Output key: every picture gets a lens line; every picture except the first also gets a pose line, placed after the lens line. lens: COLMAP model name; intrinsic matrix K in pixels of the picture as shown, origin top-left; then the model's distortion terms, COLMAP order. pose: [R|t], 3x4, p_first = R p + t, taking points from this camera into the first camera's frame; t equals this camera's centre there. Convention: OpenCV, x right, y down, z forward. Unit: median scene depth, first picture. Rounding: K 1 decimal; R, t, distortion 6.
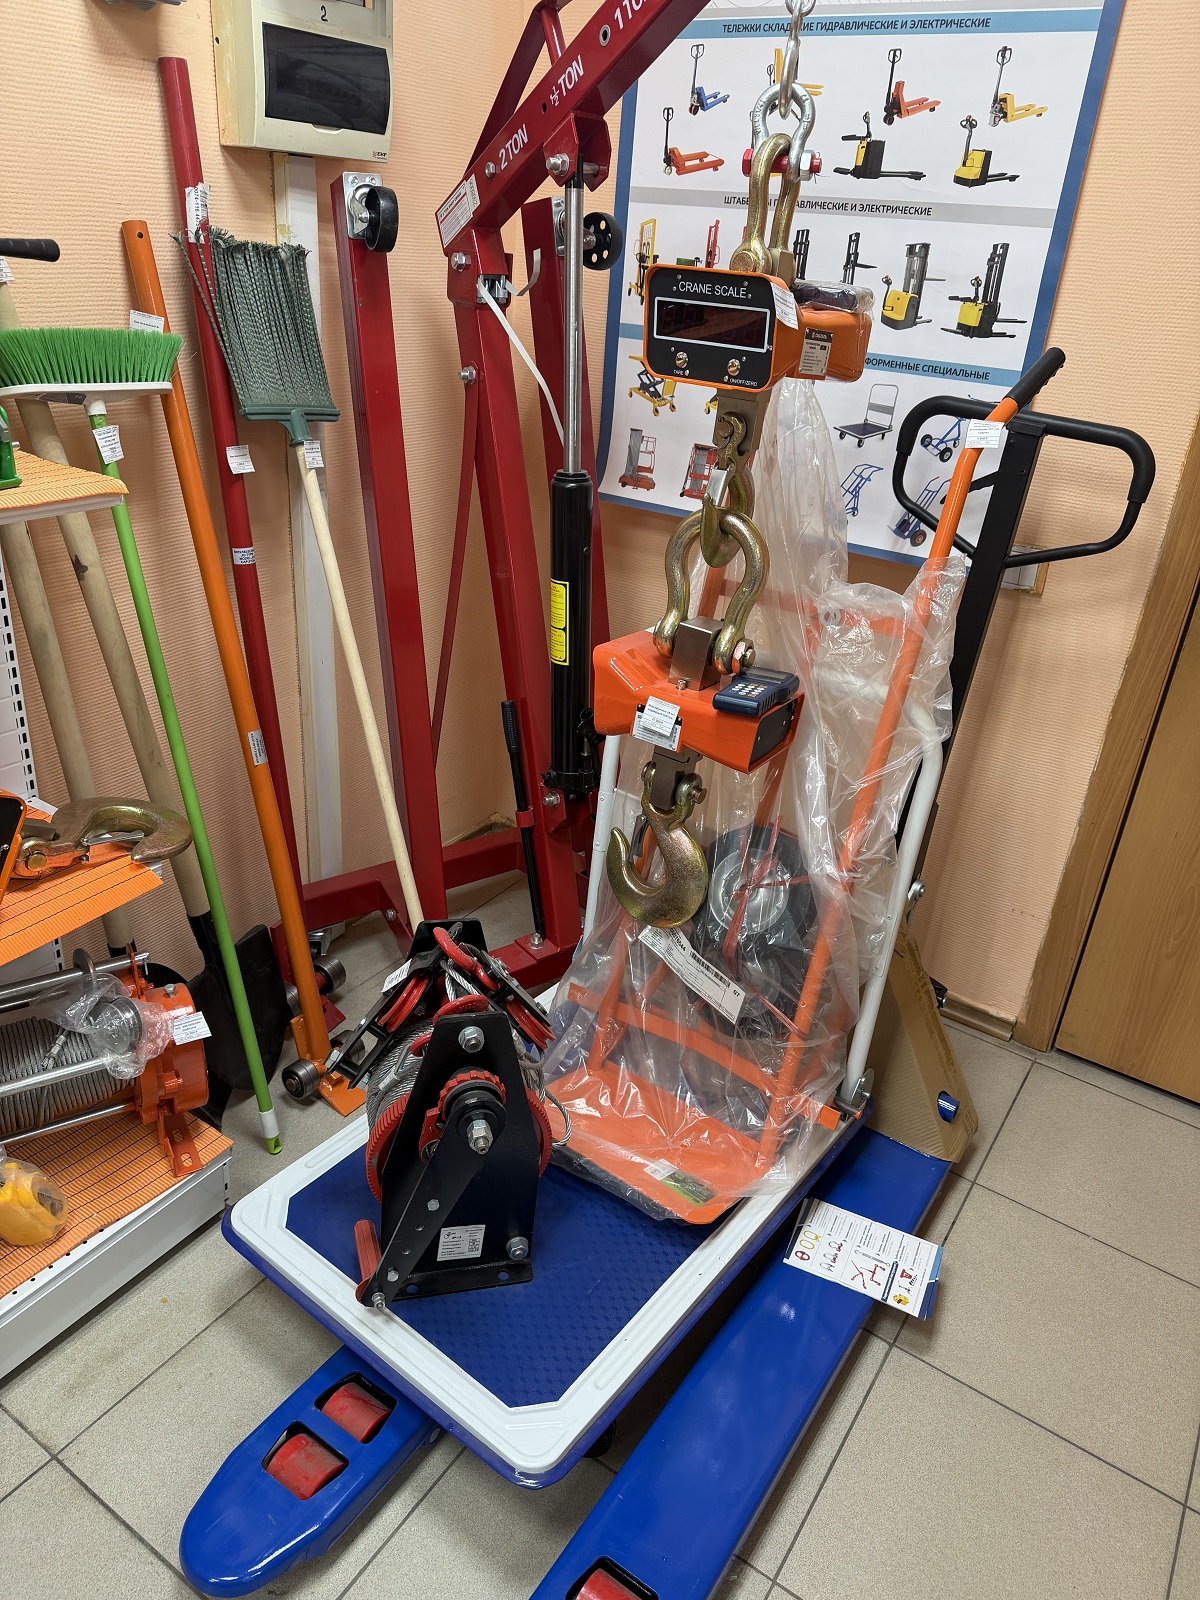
lens RADIAL K [[1153.9, 0, 594.1], [0, 1153.9, 807.3], [0, 0, 1]] dist [0.006654, 0.000777]
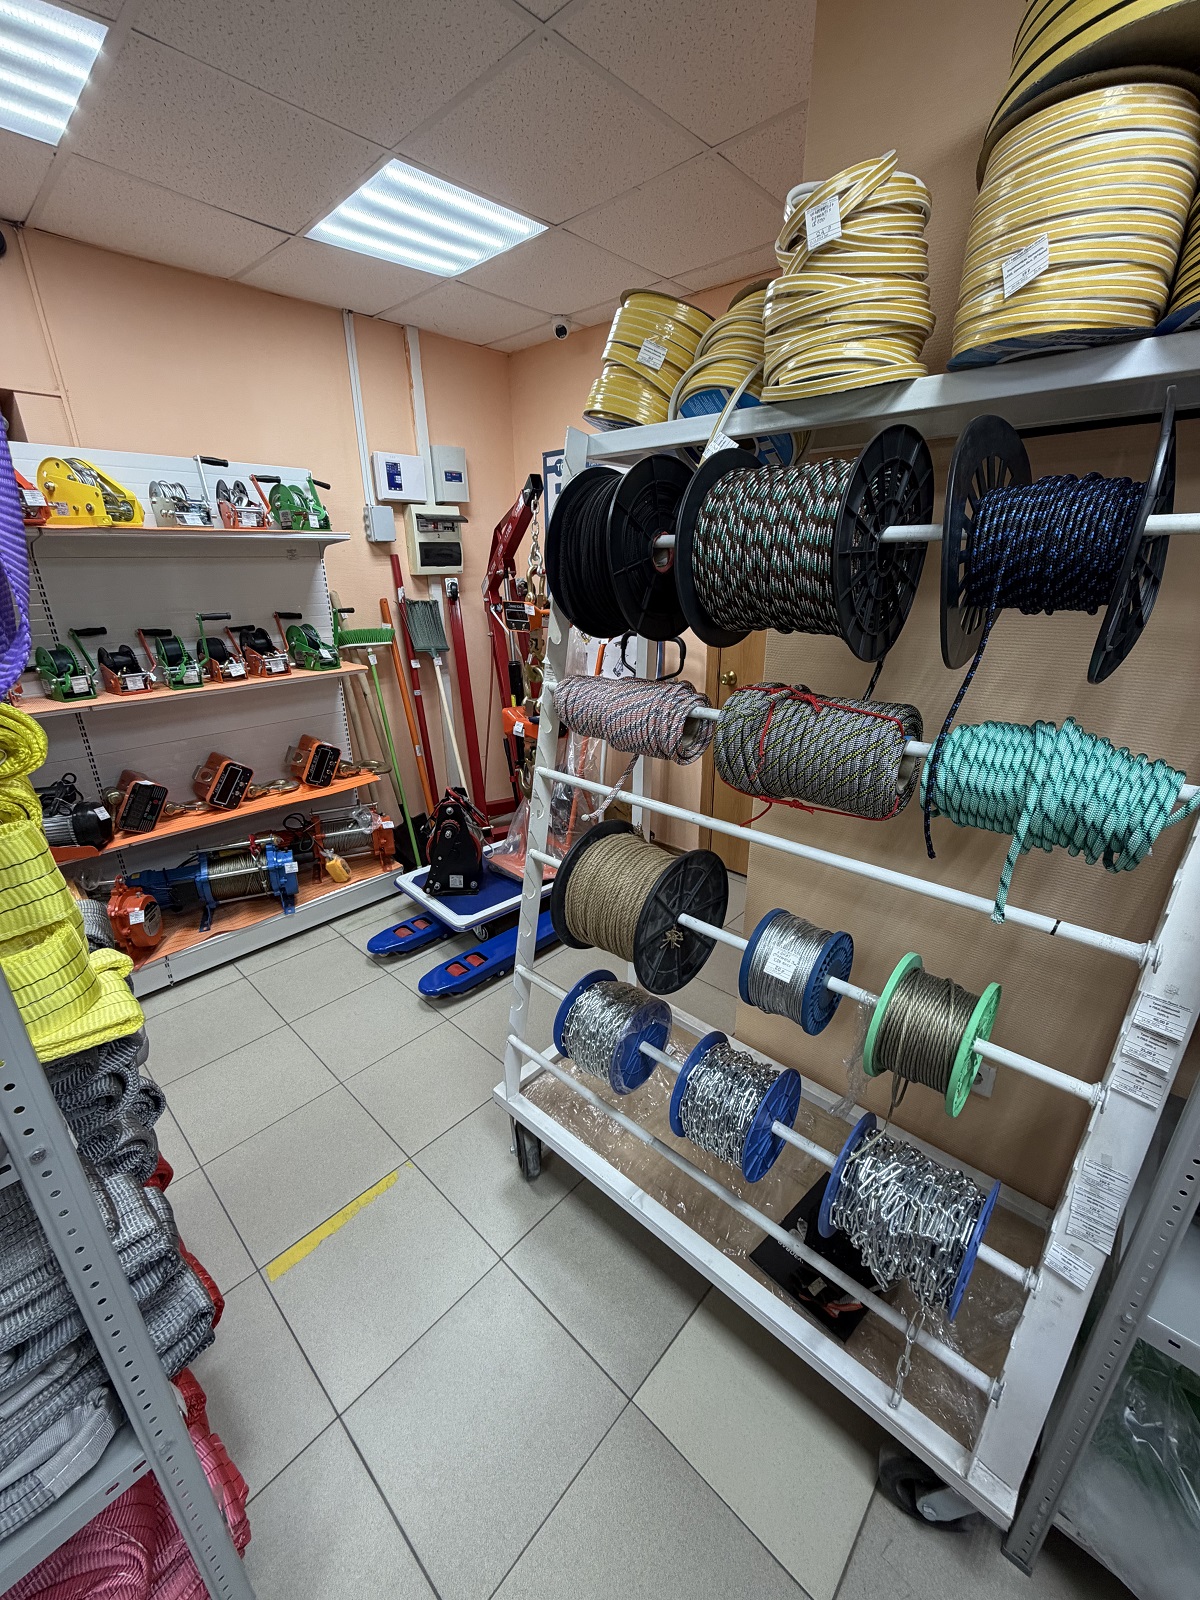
lens RADIAL K [[635.1, 0, 599.6], [0, 635.1, 796.8], [0, 0, 1]] dist [-0.000424, -0.000078]
pose [[0.982326, -0.026129, -0.185347, 0.574567], [0.004170, 0.993018, -0.117890, 0.313902], [0.187133, 0.115033, 0.975576, -0.673245]]
